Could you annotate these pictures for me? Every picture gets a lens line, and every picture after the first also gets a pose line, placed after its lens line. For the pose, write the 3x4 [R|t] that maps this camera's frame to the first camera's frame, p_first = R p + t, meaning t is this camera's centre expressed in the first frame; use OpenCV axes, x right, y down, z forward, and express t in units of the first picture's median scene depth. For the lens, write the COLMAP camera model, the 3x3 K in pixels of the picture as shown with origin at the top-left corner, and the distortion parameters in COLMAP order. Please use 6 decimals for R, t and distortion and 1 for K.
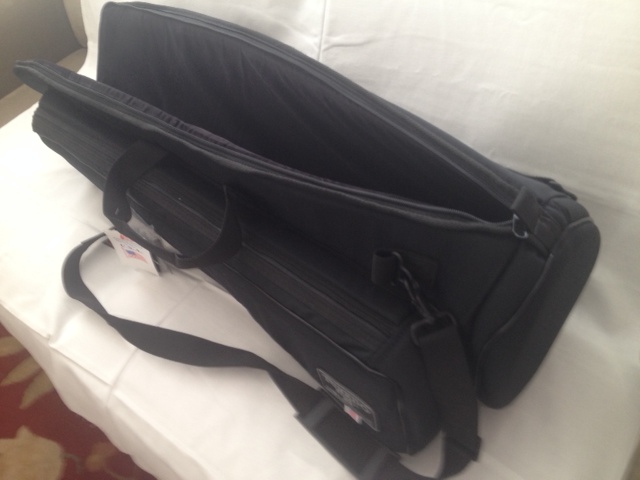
lens RADIAL K [[597.7, 0, 320.0], [0, 597.7, 240.0], [0, 0, 1]] dist [-0.005085, -0.021104]
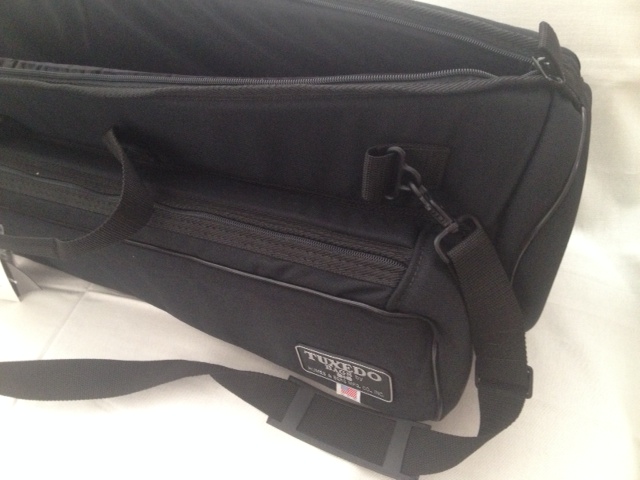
lens RADIAL K [[597.7, 0, 320.0], [0, 597.7, 240.0], [0, 0, 1]] dist [-0.005085, -0.021104]
pose [[0.939427, -0.211042, 0.270069, -0.160360], [0.217788, 0.975983, 0.005101, 0.098064], [-0.264660, 0.054026, 0.962827, 0.291654]]
